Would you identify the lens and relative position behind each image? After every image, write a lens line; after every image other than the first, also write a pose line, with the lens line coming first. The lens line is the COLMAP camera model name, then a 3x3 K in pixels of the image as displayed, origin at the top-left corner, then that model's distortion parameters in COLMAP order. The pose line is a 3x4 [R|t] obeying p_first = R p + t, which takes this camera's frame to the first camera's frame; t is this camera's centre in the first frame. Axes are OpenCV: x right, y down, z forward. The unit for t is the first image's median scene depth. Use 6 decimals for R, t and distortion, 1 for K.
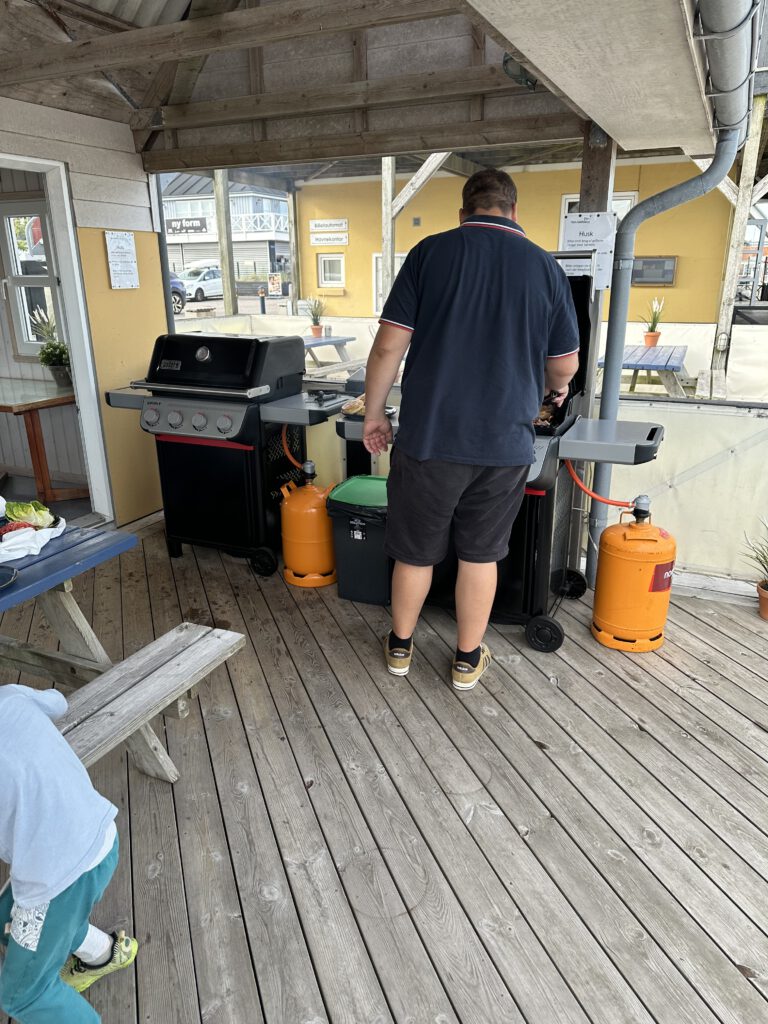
lens RADIAL K [[716.8, 0, 383.5], [0, 716.8, 510.9], [0, 0, 1]] dist [0.003868, -0.000492]
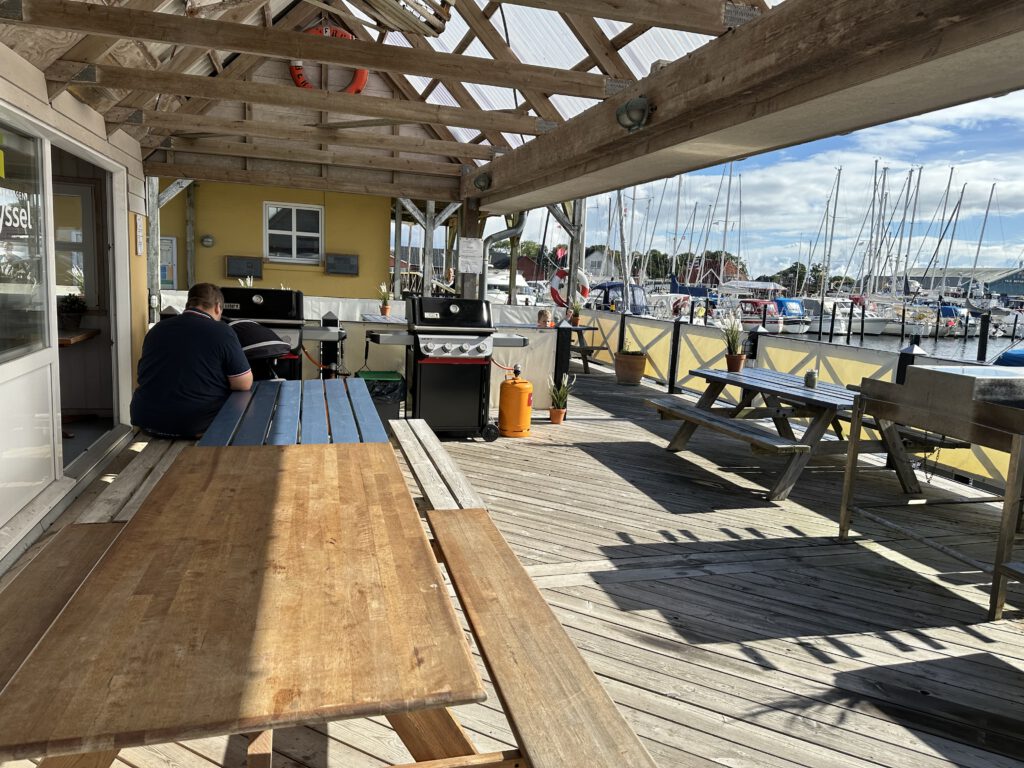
lens RADIAL K [[716.8, 0, 512.5], [0, 716.8, 383.9], [0, 0, 1]] dist [0.003868, -0.000492]
pose [[0.752939, -0.053019, 0.655952, -0.895147], [0.156528, 0.982572, -0.100252, 0.211383], [-0.639205, 0.178159, 0.748116, -0.506237]]
